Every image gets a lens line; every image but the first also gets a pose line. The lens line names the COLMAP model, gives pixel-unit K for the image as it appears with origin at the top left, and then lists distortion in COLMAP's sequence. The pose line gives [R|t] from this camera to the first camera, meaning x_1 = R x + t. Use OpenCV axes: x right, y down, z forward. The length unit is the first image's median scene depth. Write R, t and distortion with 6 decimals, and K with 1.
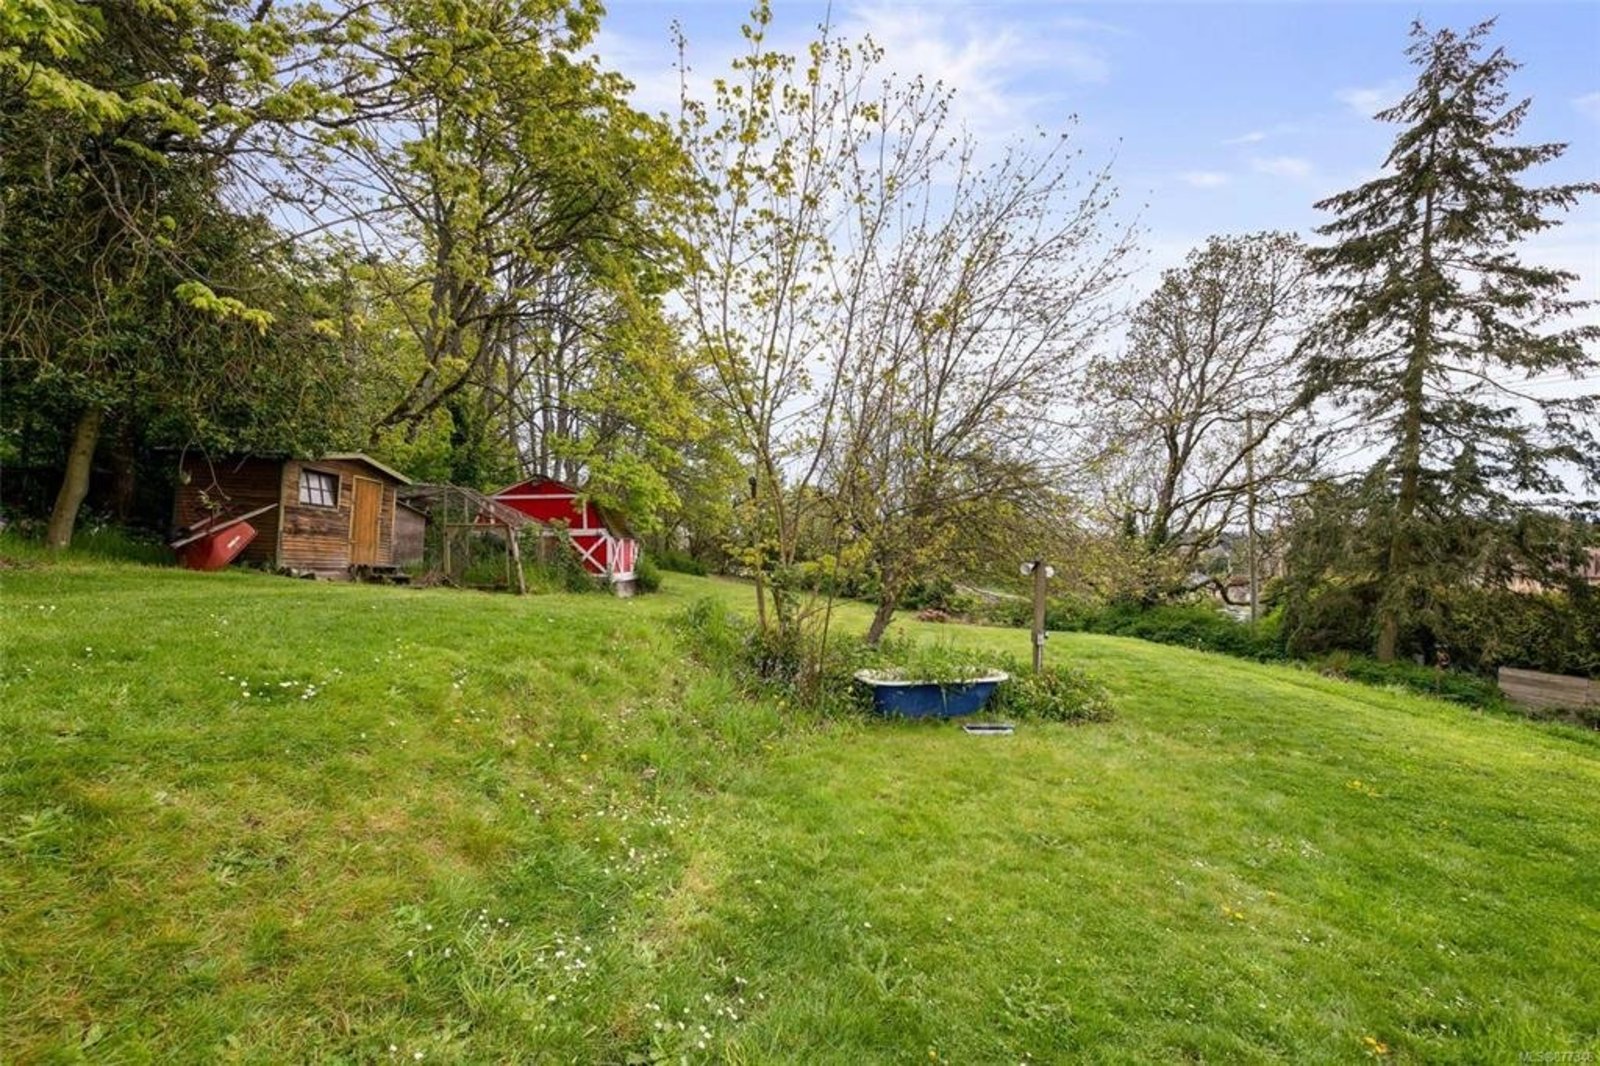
lens RADIAL K [[647.7, 0, 801.6], [0, 647.7, 538.5], [0, 0, 1]] dist [-0.000612, -0.000138]
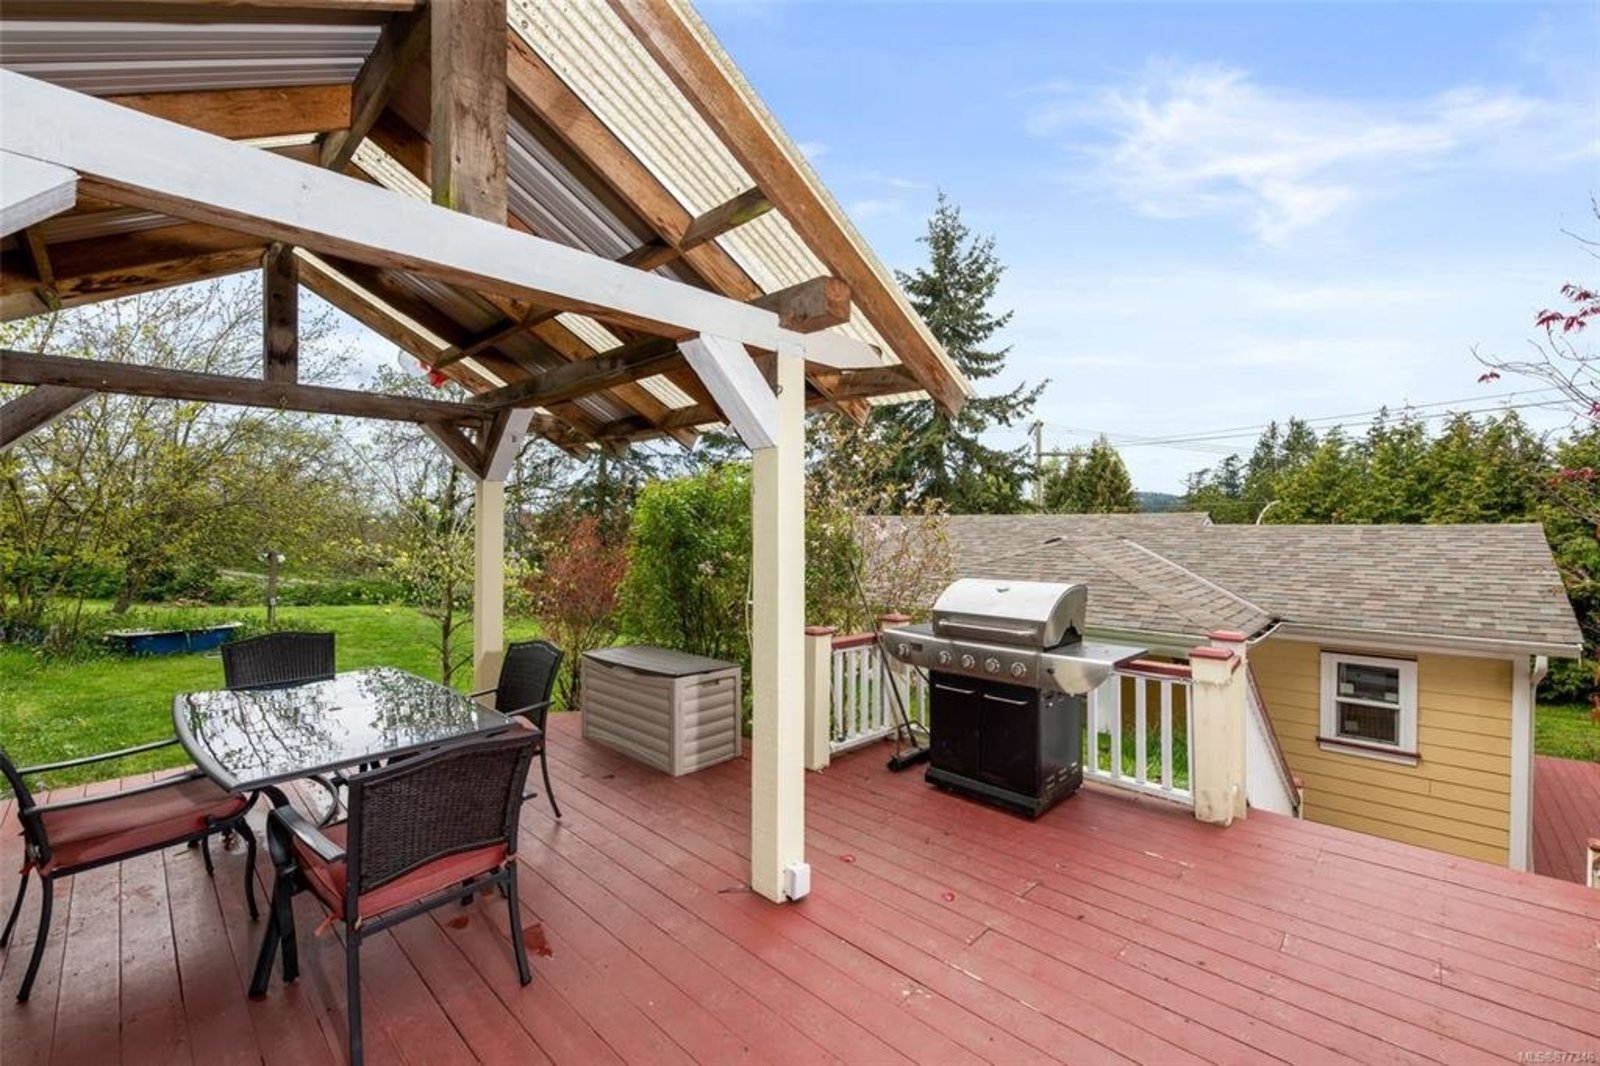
lens RADIAL K [[647.7, 0, 802.8], [0, 647.7, 537.8], [0, 0, 1]] dist [-0.000612, -0.000138]
pose [[0.575755, 0.005025, 0.817607, -0.195287], [-0.030179, 0.999430, 0.015110, -0.067422], [-0.817065, -0.033374, 0.575579, -1.048895]]
